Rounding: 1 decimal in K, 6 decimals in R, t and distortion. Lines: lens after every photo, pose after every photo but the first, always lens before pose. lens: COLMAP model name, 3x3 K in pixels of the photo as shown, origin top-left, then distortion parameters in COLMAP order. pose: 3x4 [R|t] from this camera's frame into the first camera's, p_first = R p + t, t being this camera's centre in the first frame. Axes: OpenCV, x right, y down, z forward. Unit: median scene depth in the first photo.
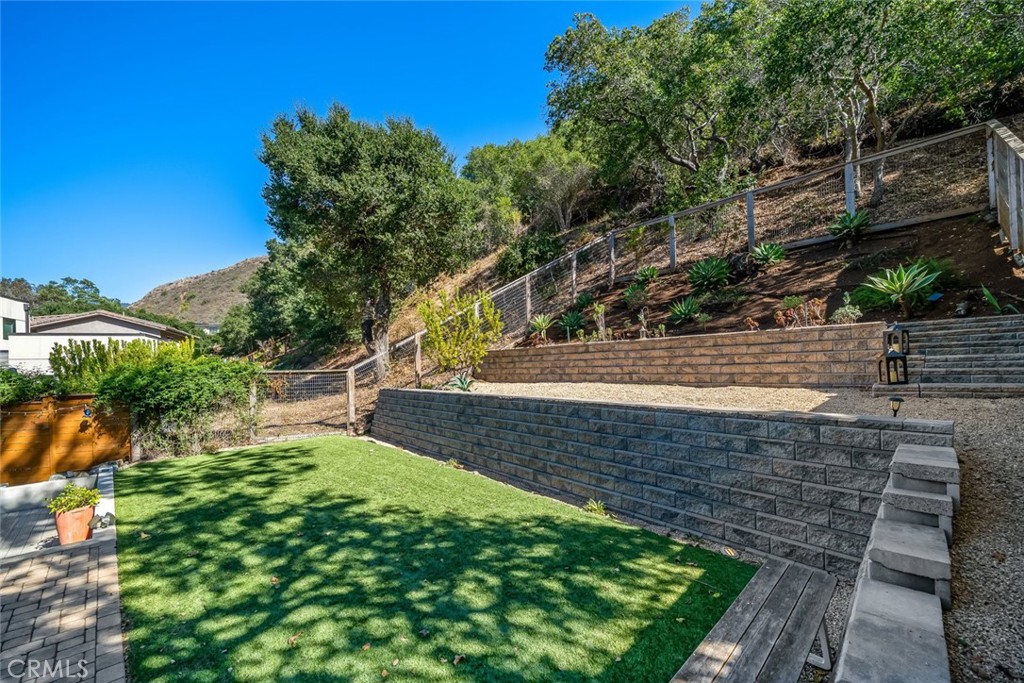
lens RADIAL K [[415.3, 0, 499.6], [0, 415.3, 364.1], [0, 0, 1]] dist [-0.012658, 0.000198]
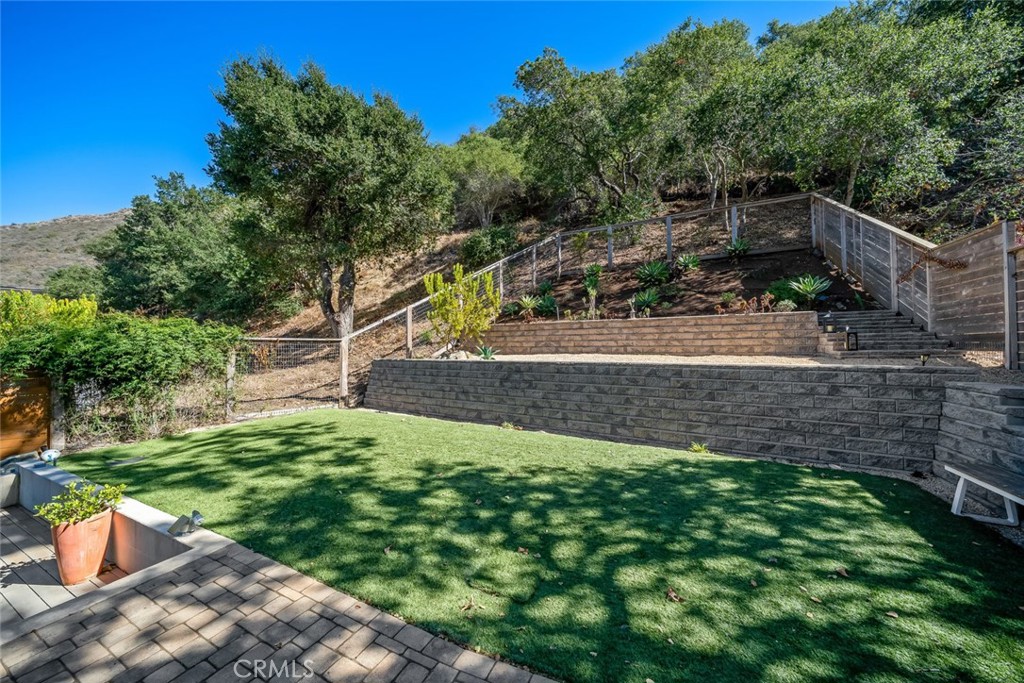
lens RADIAL K [[356.6, 0, 512.0], [0, 356.6, 341.5], [0, 0, 1]] dist [-0.011098, 0.000047]
pose [[0.932721, 0.023909, 0.359805, -0.538258], [-0.018174, 0.999648, -0.019315, 0.050191], [-0.360141, 0.011476, 0.932827, 0.180927]]
